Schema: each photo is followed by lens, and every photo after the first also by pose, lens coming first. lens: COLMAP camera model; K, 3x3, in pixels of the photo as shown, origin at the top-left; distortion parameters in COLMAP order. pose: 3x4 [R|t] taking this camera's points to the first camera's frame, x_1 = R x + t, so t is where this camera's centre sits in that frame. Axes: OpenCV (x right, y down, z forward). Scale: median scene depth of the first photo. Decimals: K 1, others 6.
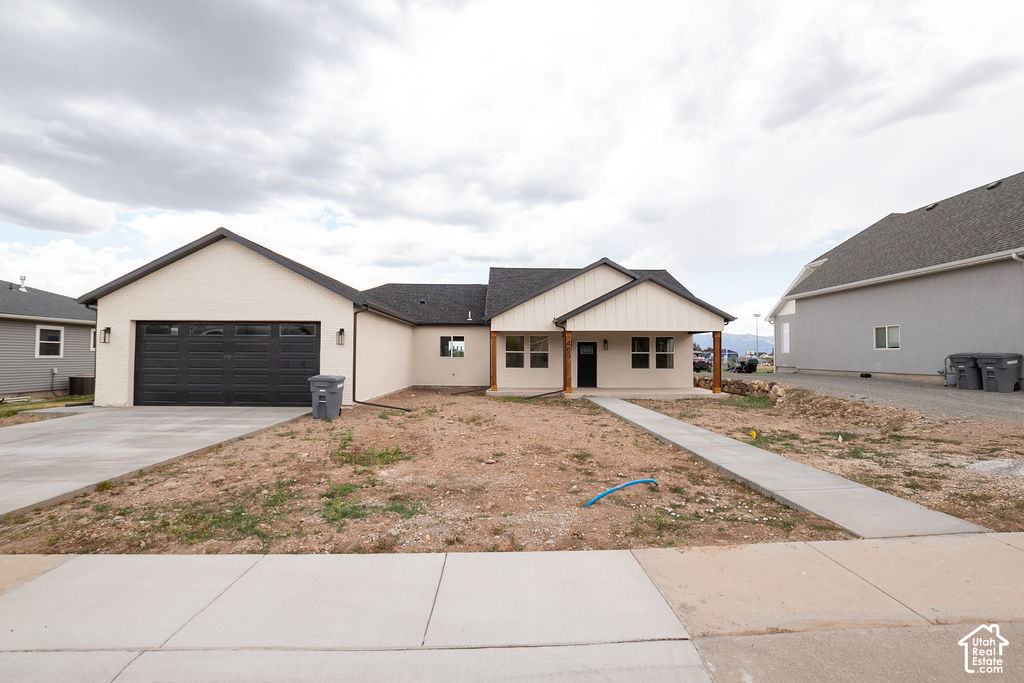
lens RADIAL K [[447.8, 0, 511.7], [0, 447.8, 352.8], [0, 0, 1]] dist [-0.018284, 0.000131]
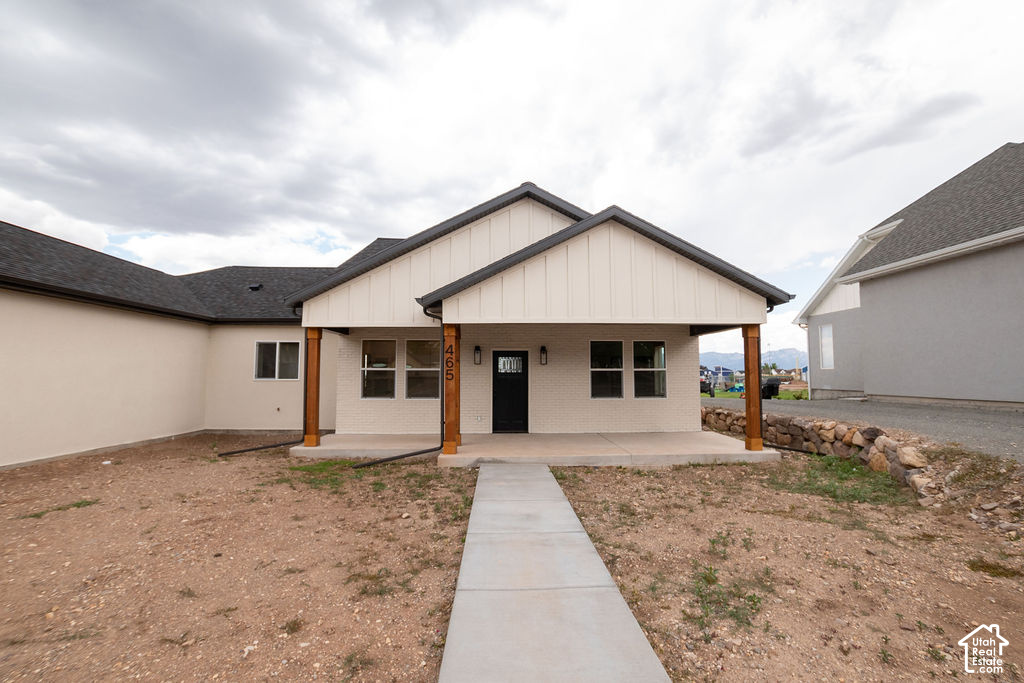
lens RADIAL K [[424.9, 0, 512.0], [0, 424.9, 341.5], [0, 0, 1]] dist [-0.021766, -0.000133]
pose [[0.999958, -0.003287, 0.008553, 0.184027], [0.003893, 0.997408, -0.071842, 0.003061], [-0.008295, 0.071872, 0.997379, 0.521847]]
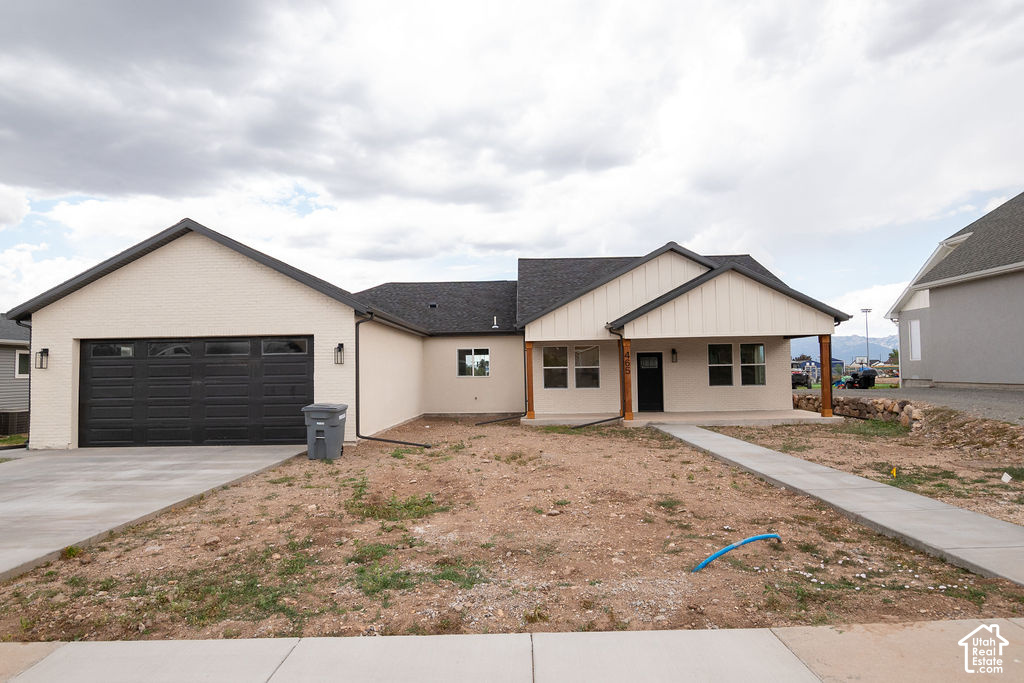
lens RADIAL K [[583.3, 0, 515.2], [0, 583.3, 362.0], [0, 0, 1]] dist [0.001760, -0.000002]
pose [[0.998978, -0.022392, -0.039263, -0.024606], [0.022006, 0.999705, -0.010242, -0.003077], [0.039480, 0.009368, 0.999176, -0.004977]]
